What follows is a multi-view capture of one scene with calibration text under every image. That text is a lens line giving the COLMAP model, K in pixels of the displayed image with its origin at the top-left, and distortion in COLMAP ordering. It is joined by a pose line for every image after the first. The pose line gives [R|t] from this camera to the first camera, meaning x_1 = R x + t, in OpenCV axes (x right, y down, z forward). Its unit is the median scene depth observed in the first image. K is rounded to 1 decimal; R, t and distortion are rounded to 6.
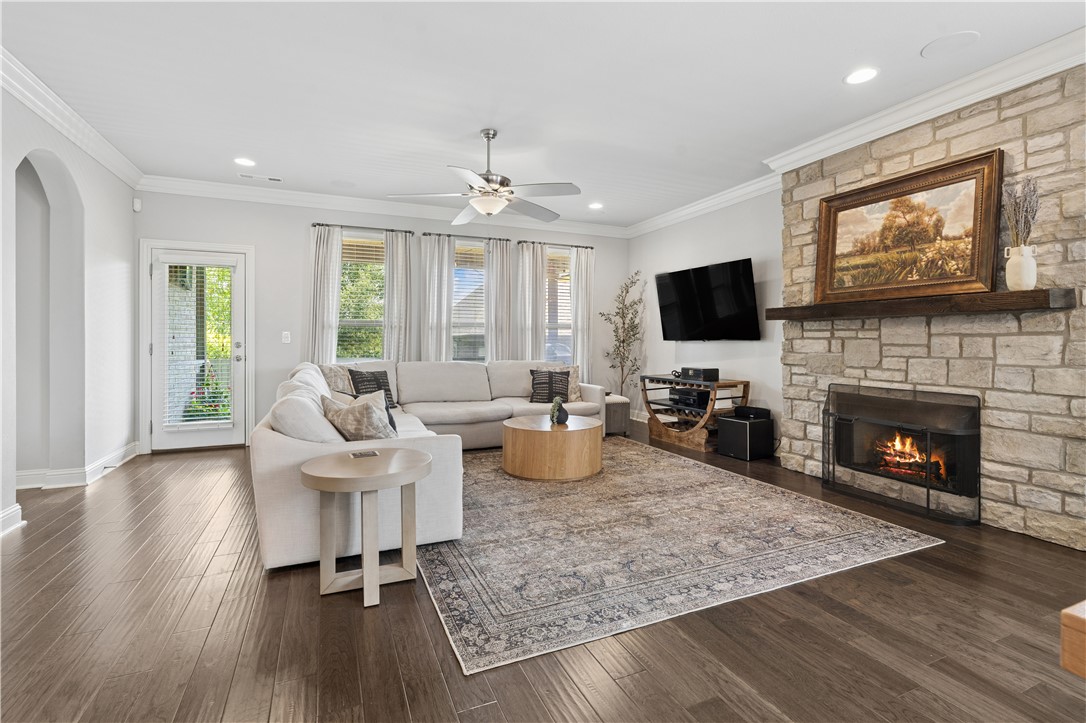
lens RADIAL K [[494.9, 0, 548.5], [0, 494.9, 338.9], [0, 0, 1]] dist [-0.001759, 0.000607]
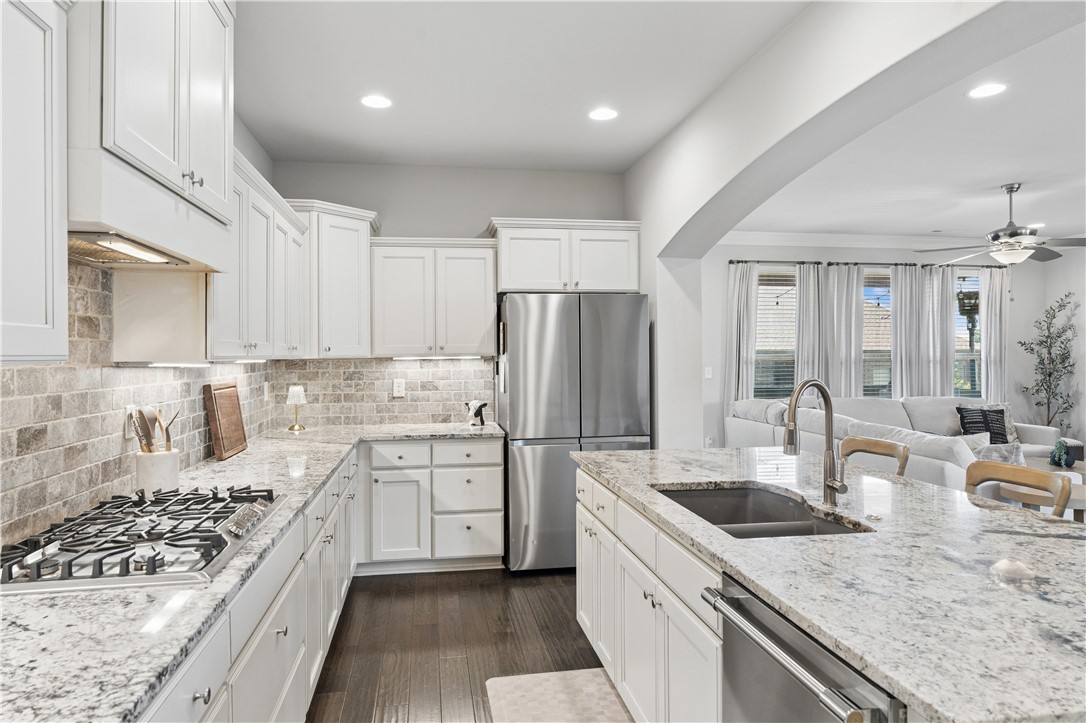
lens RADIAL K [[675.1, 0, 543.0], [0, 675.1, 361.5], [0, 0, 1]] dist [-0.007296, -0.000875]
pose [[0.968260, -0.001817, -0.249939, -0.838194], [0.006192, 0.999841, 0.016718, -0.087240], [0.249869, -0.017735, 0.968117, -0.728034]]
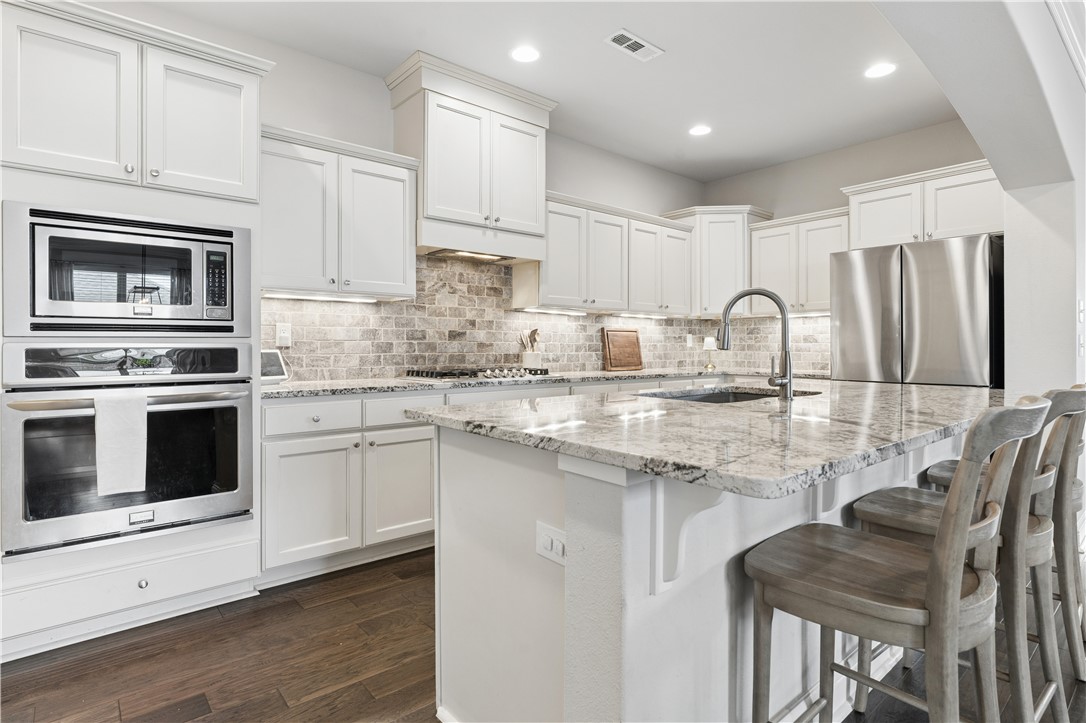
lens RADIAL K [[563.5, 0, 543.6], [0, 563.5, 345.6], [0, 0, 1]] dist [-0.002055, 0.000436]
pose [[0.280208, -0.000048, -0.959939, -0.227417], [0.003365, 0.999994, 0.000932, 0.002366], [0.959934, -0.003492, 0.280206, -0.455031]]
